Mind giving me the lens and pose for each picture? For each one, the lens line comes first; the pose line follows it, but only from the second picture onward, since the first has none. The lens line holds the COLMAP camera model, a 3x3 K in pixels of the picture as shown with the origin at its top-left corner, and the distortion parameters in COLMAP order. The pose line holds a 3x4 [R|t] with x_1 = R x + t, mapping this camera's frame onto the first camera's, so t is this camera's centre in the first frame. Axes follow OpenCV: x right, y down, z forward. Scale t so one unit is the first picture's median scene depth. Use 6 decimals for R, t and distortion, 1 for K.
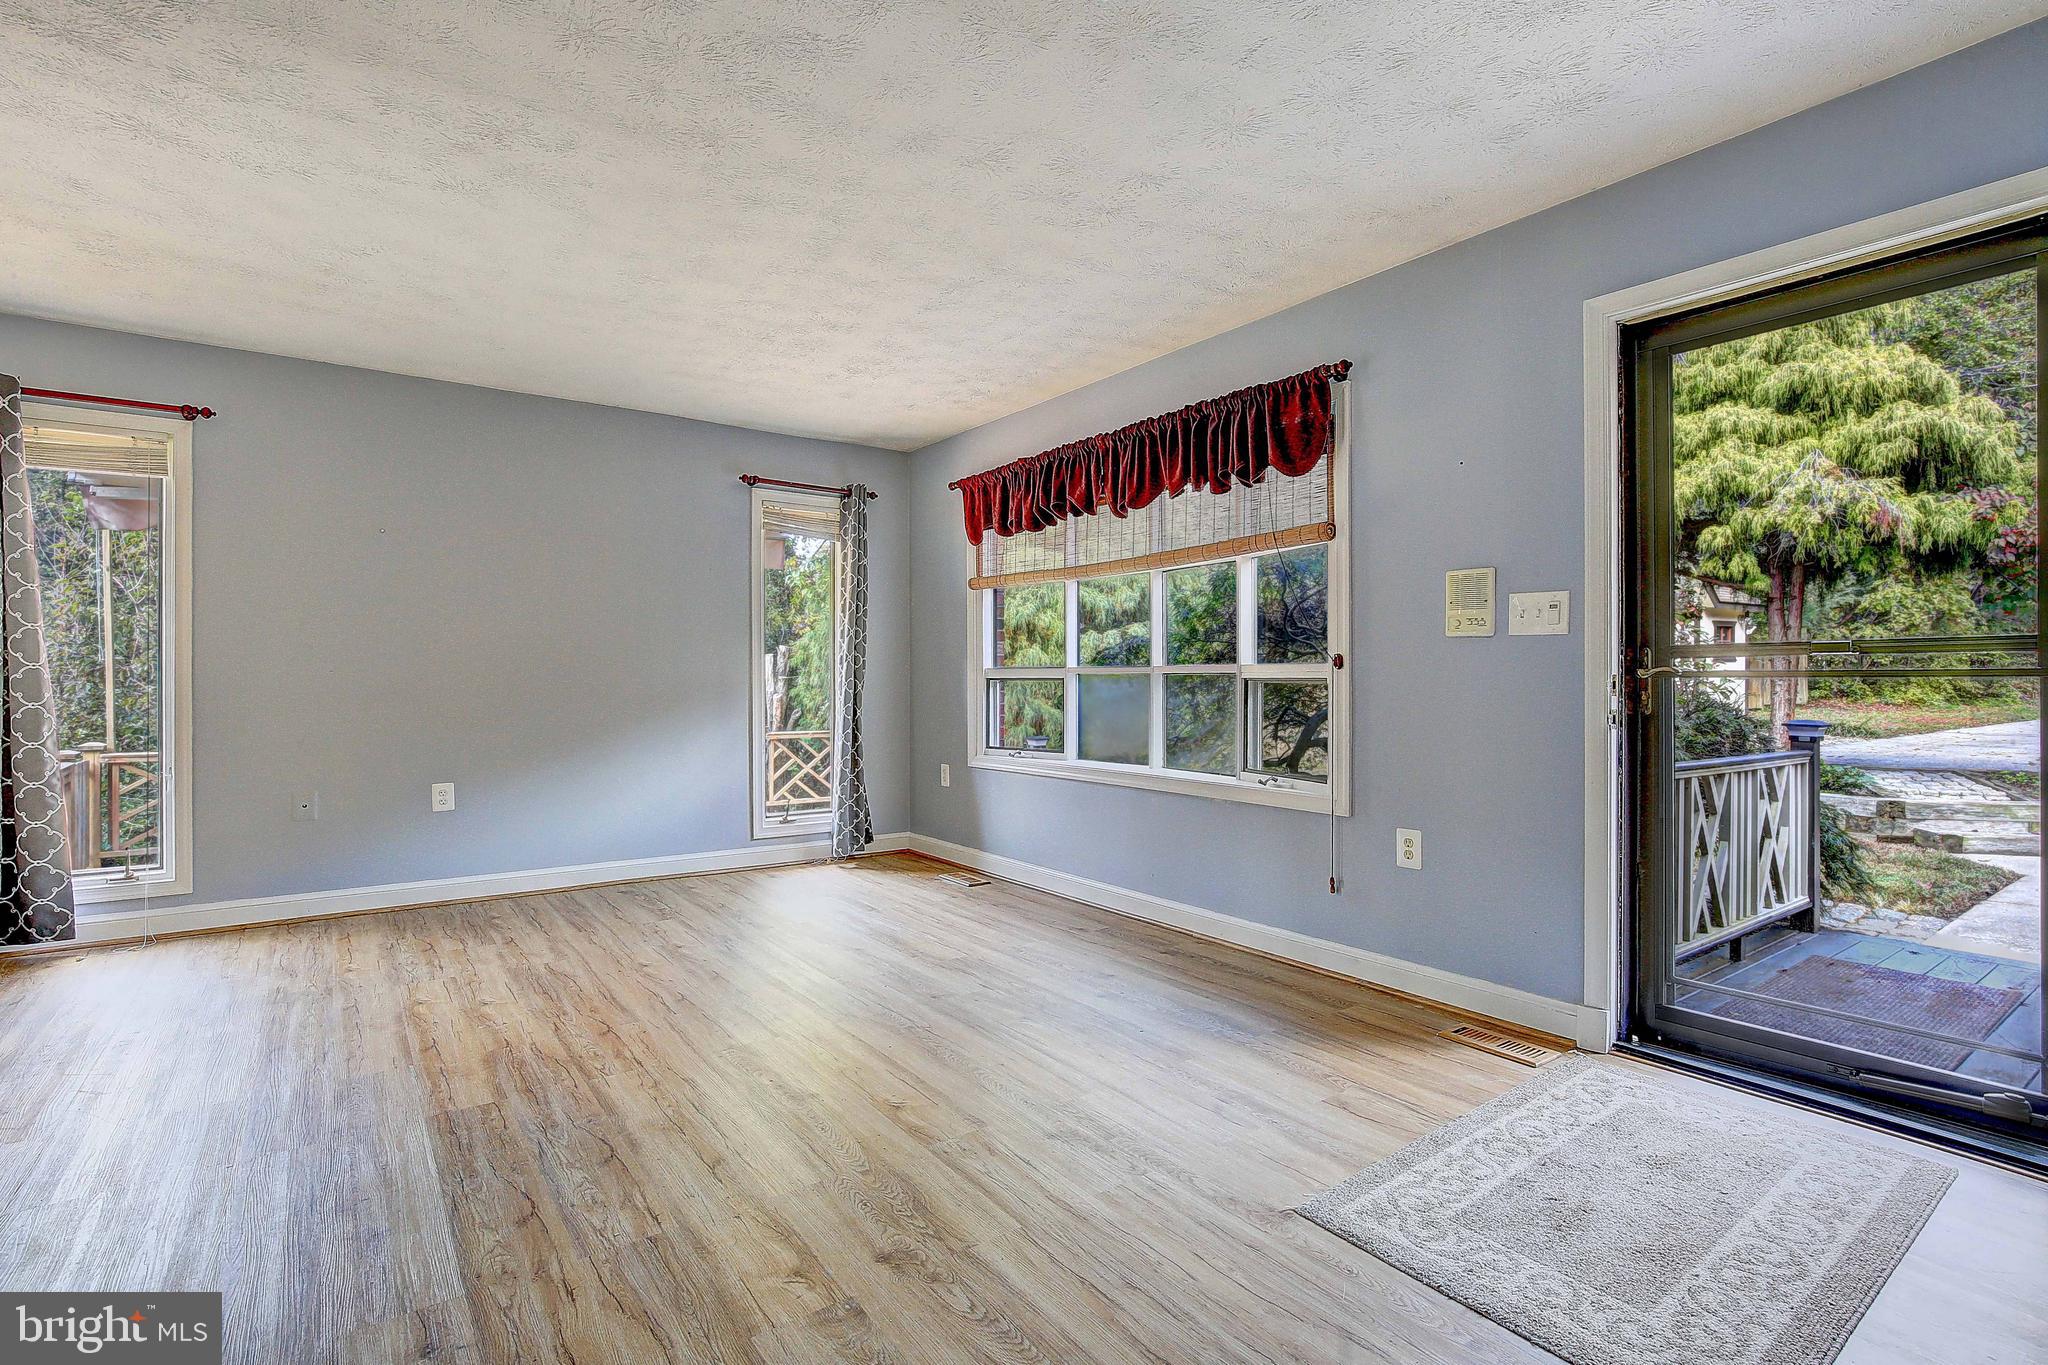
lens RADIAL K [[988.4, 0, 932.8], [0, 988.4, 683.7], [0, 0, 1]] dist [-0.007603, 0.000448]
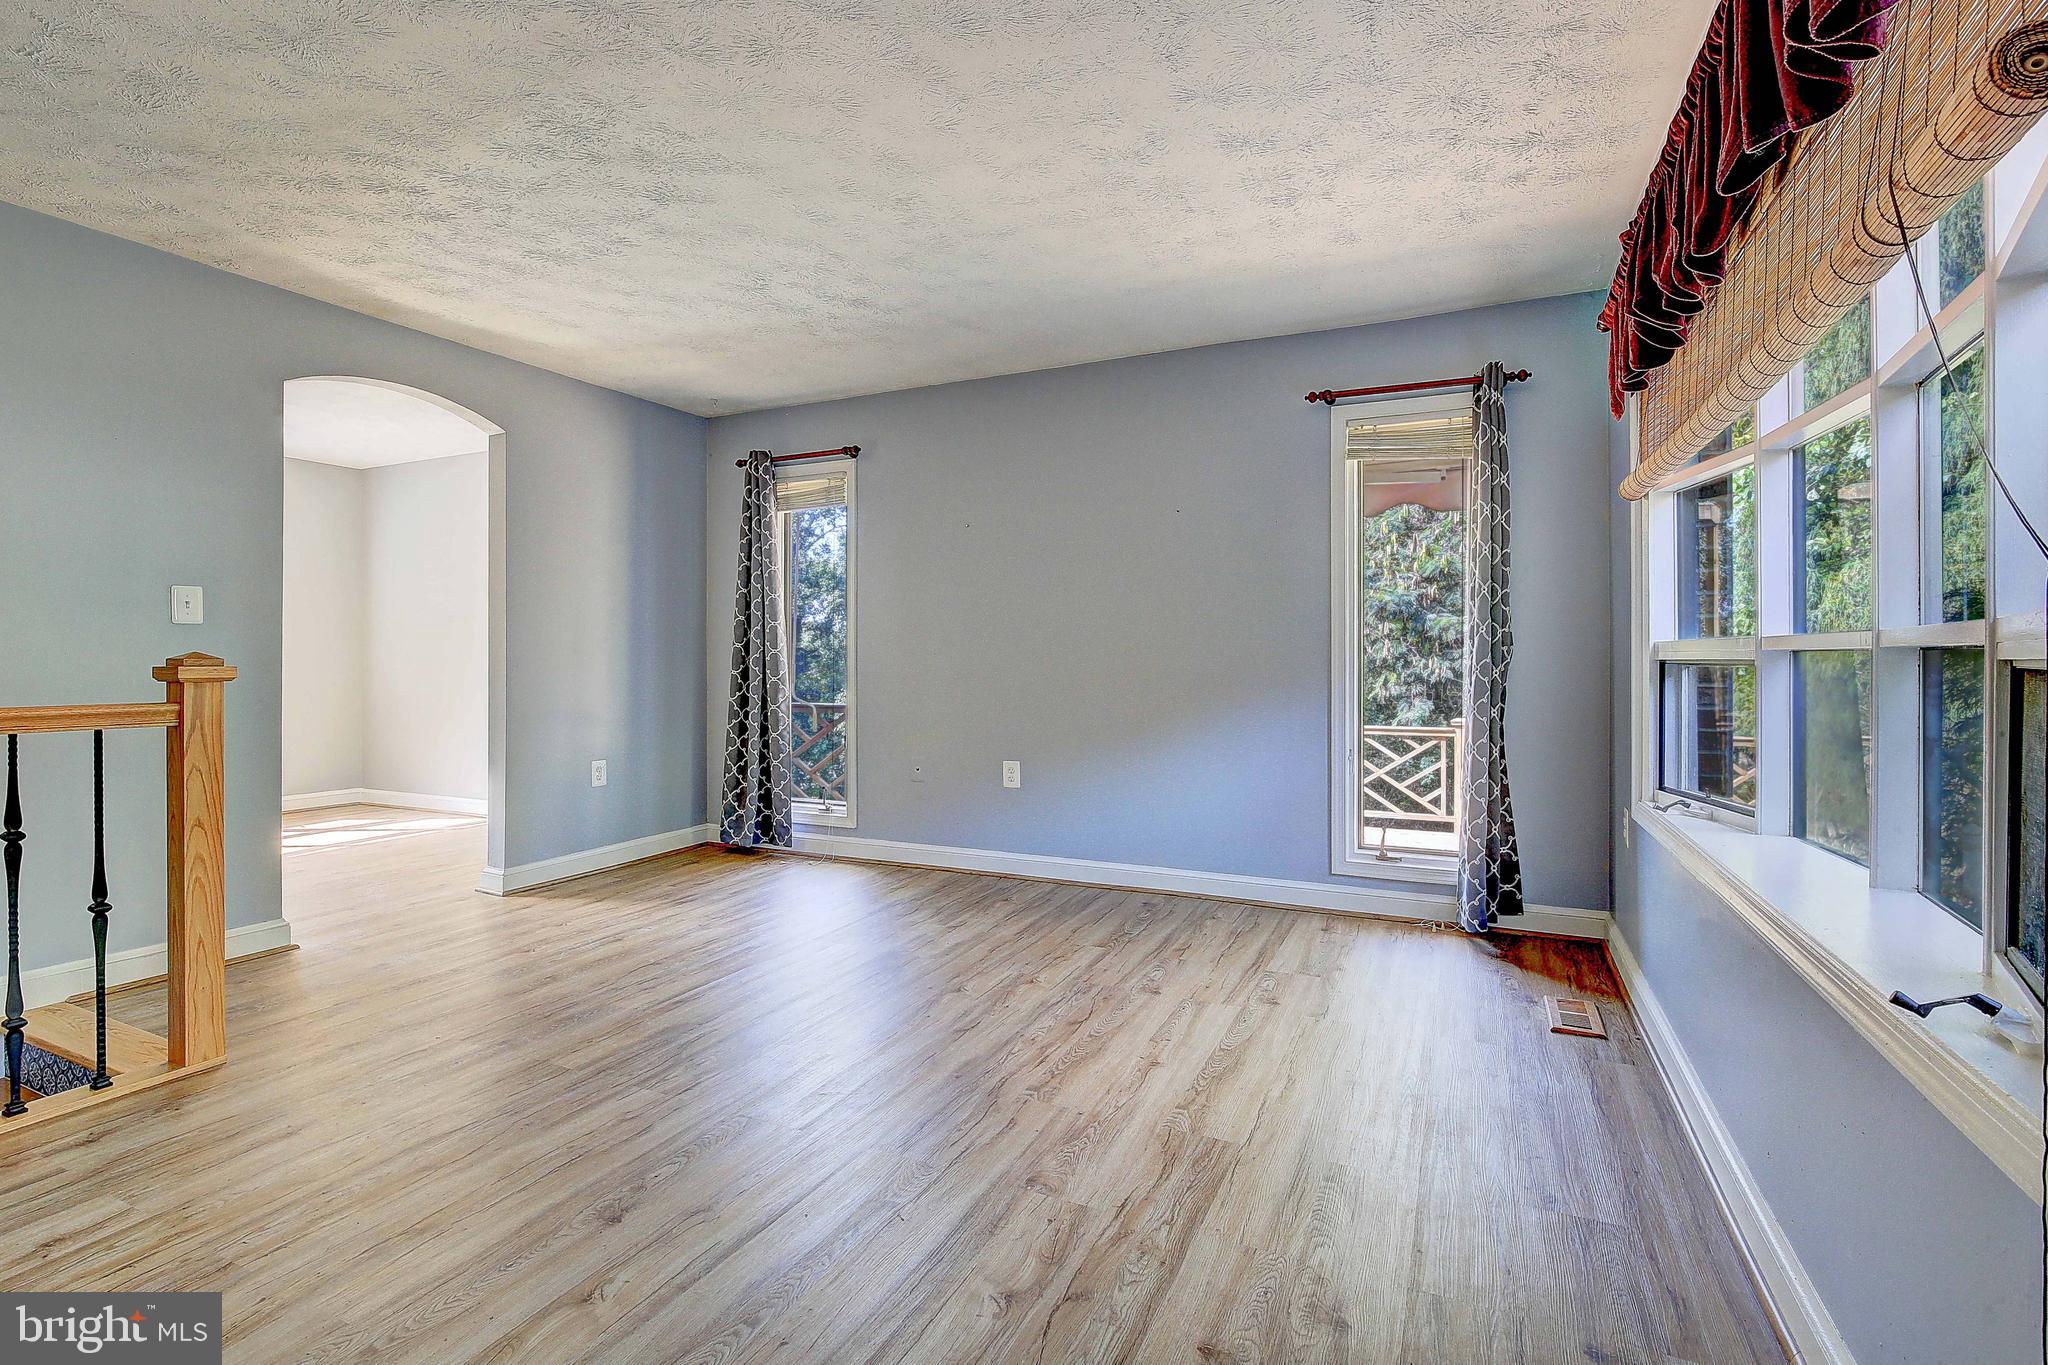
lens RADIAL K [[928.5, 0, 976.9], [0, 928.5, 664.1], [0, 0, 1]] dist [-0.011516, 0.000033]
pose [[0.516457, 0.004162, -0.856303, 0.400084], [-0.004711, 0.999987, 0.002019, -0.003354], [0.856300, 0.002992, 0.516470, 0.569392]]
